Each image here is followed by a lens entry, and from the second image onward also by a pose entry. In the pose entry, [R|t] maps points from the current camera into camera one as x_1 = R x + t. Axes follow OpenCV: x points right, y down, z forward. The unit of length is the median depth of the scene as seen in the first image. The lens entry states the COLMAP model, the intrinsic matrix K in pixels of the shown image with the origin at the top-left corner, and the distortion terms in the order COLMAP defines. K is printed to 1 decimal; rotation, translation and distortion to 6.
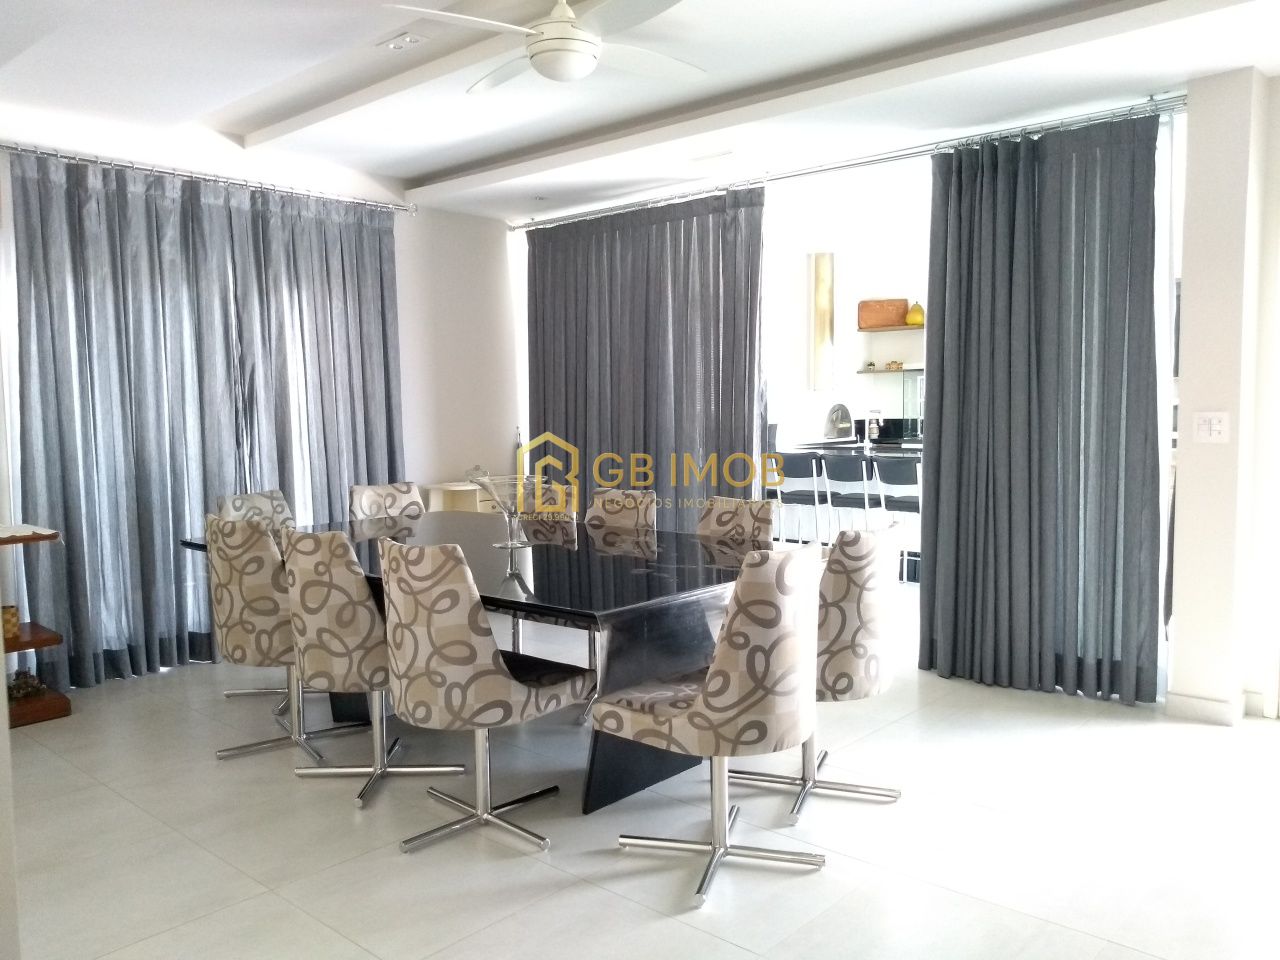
lens RADIAL K [[1016.8, 0, 639.1], [0, 1016.8, 483.8], [0, 0, 1]] dist [0.010065, -0.032196]
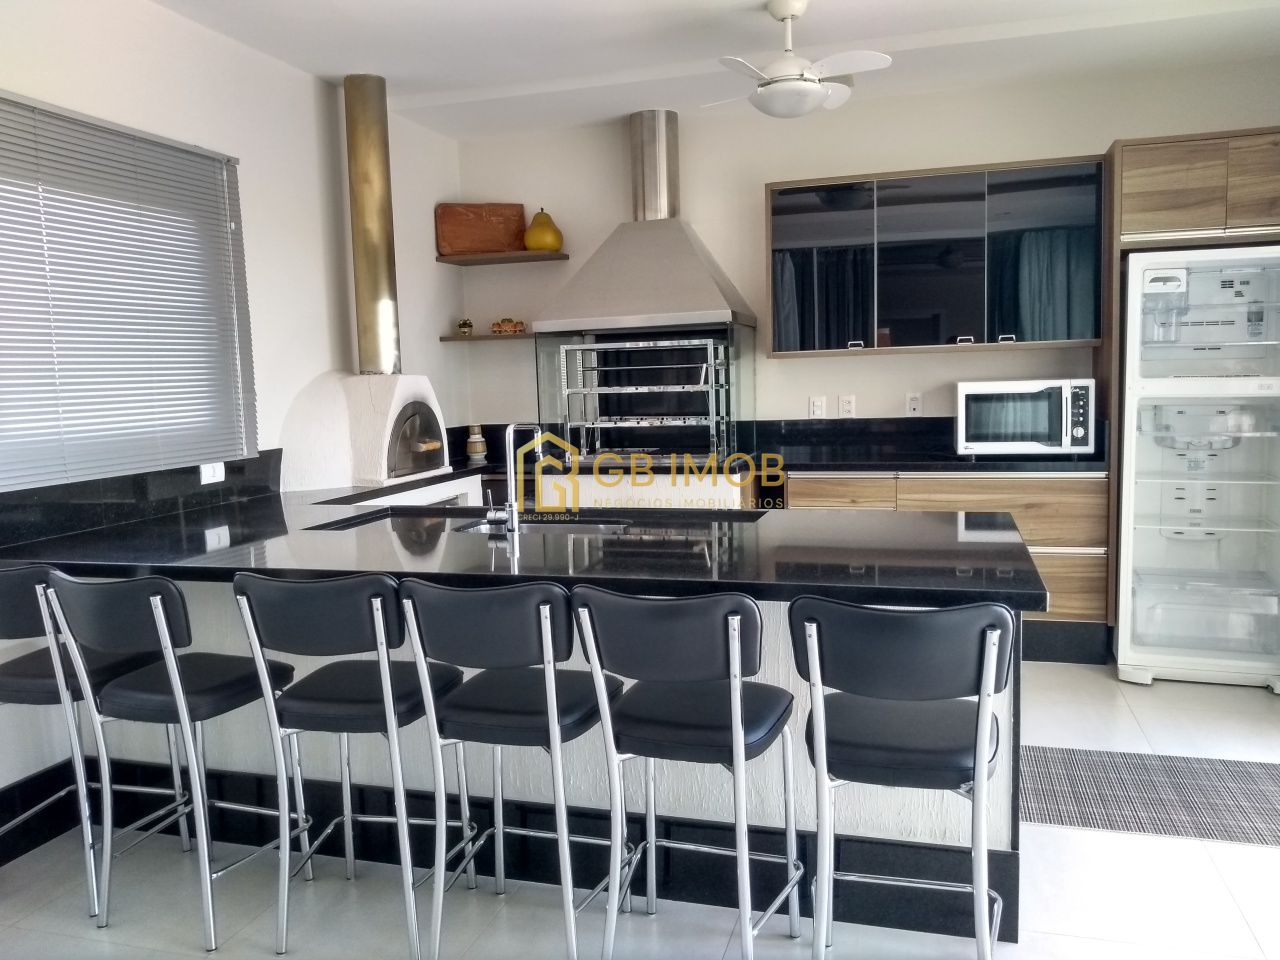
lens RADIAL K [[1016.8, 0, 638.8], [0, 1016.8, 481.1], [0, 0, 1]] dist [0.010065, -0.032196]
pose [[0.905526, -0.065178, 0.419255, 0.083378], [0.058693, 0.997873, 0.028363, -0.046518], [-0.420212, -0.001076, 0.907426, 0.490692]]
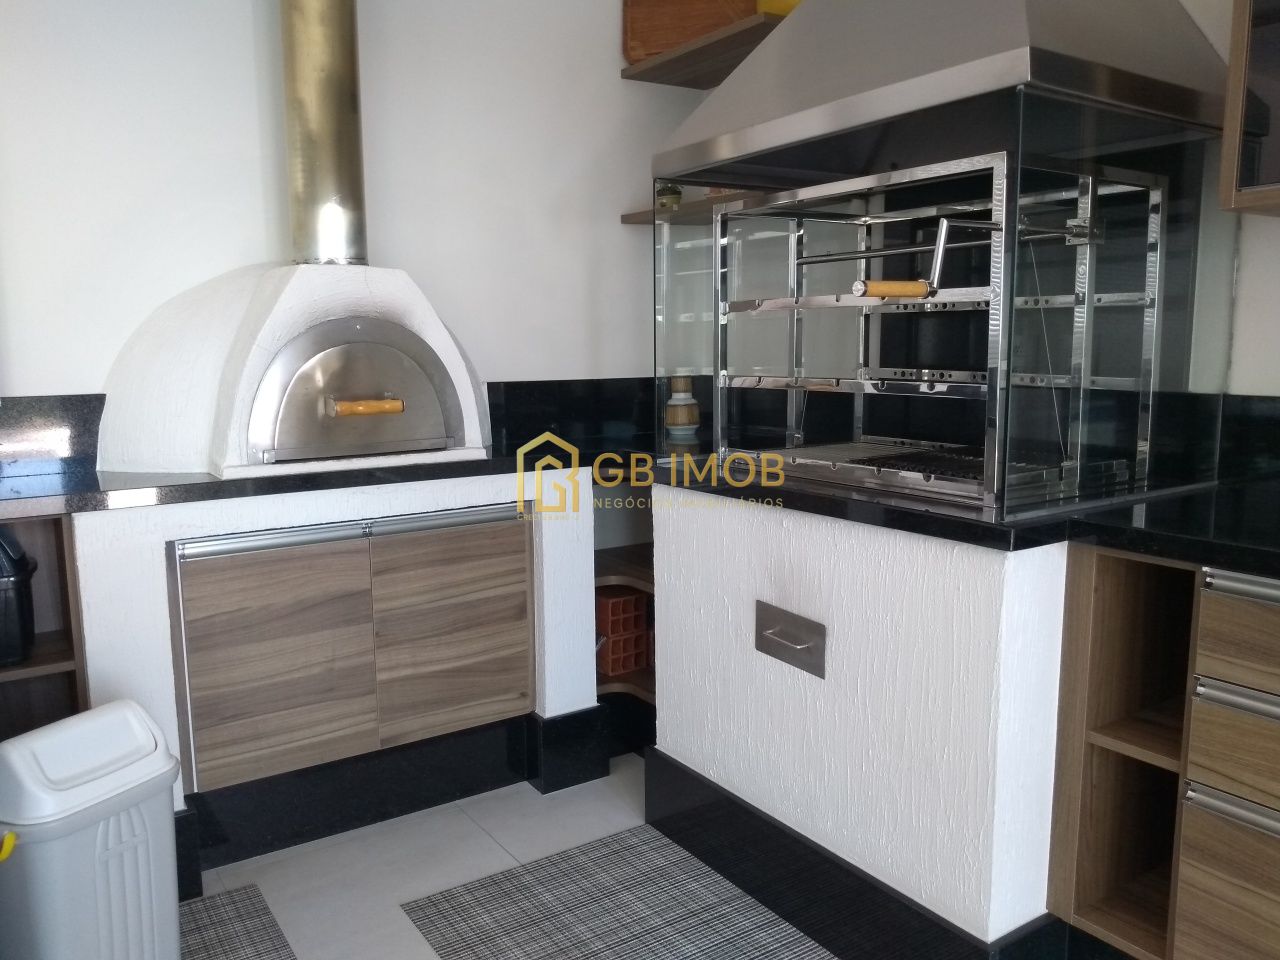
lens RADIAL K [[1016.8, 0, 643.4], [0, 1016.8, 486.2], [0, 0, 1]] dist [0.010065, -0.032196]
pose [[0.971988, 0.031235, -0.232944, 0.299530], [-0.016821, 0.997833, 0.063612, -0.052354], [0.234426, -0.057912, 0.970407, 0.727276]]
